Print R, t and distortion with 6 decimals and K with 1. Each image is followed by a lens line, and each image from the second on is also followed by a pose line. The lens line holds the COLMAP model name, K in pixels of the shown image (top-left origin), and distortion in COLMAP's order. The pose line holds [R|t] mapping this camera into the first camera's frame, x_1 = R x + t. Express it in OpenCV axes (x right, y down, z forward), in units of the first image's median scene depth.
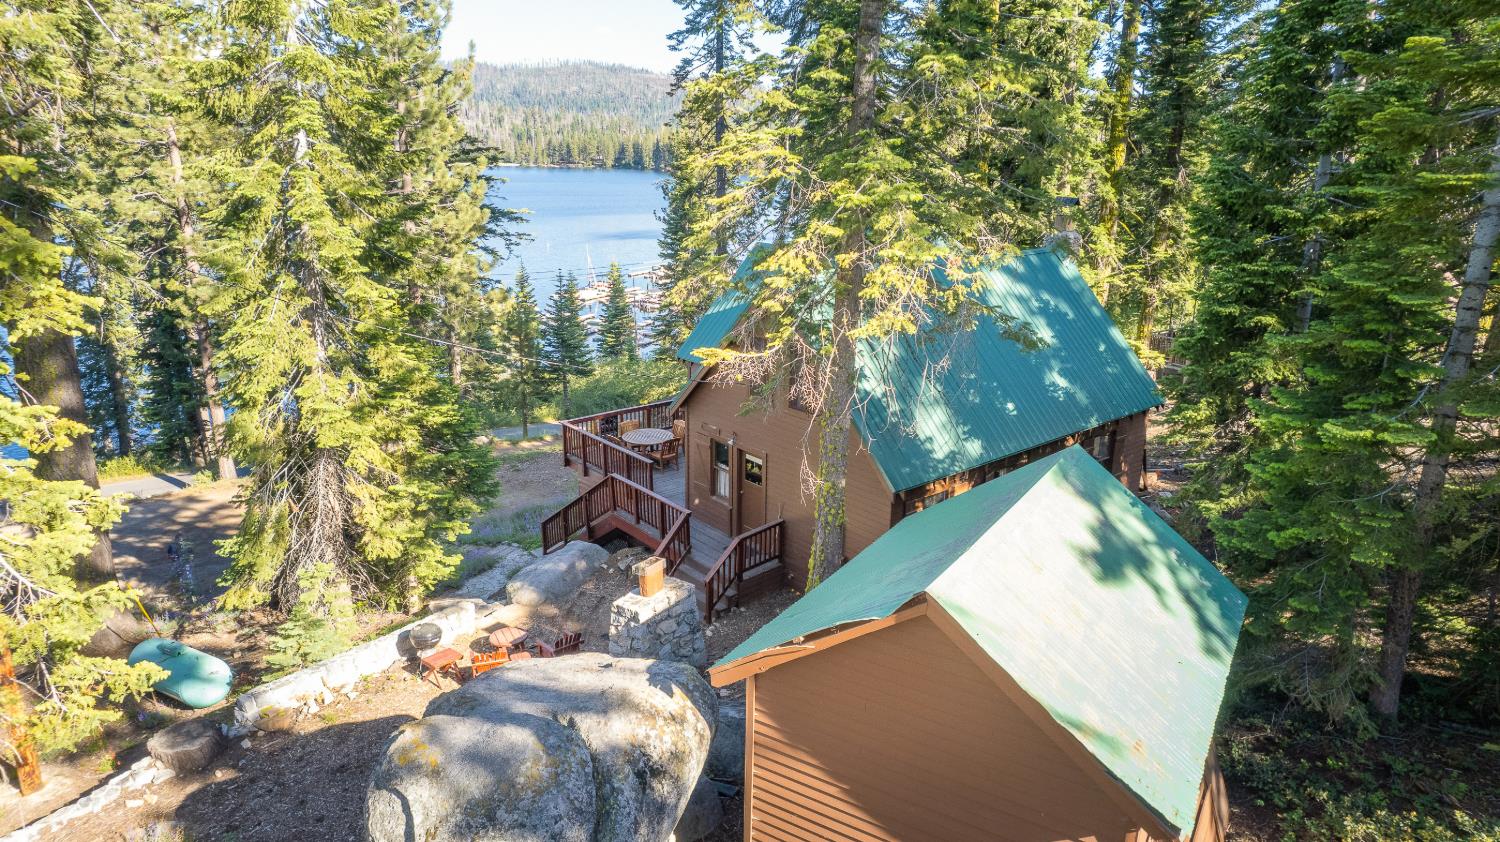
lens RADIAL K [[962.4, 0, 750.0], [0, 962.4, 421.0], [0, 0, 1]] dist [-0.048928, 0.000895]
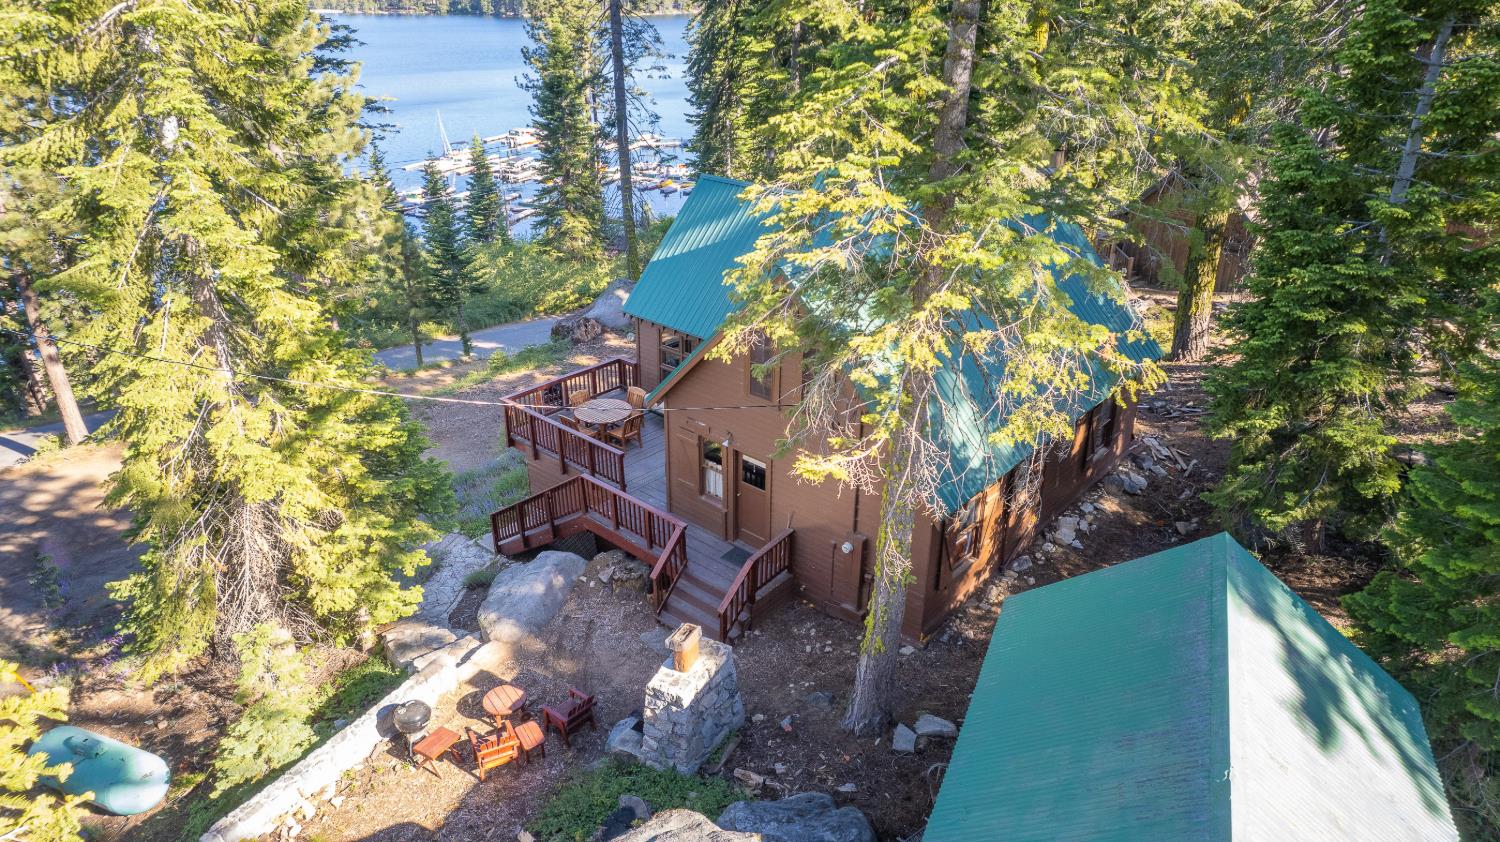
lens RADIAL K [[961.1, 0, 752.2], [0, 961.1, 417.5], [0, 0, 1]] dist [-0.077335, 0.069433]
pose [[0.988211, -0.067600, 0.137369, -0.122077], [0.046173, 0.987058, 0.153572, -0.143114], [-0.145973, -0.145419, 0.978542, 0.141106]]
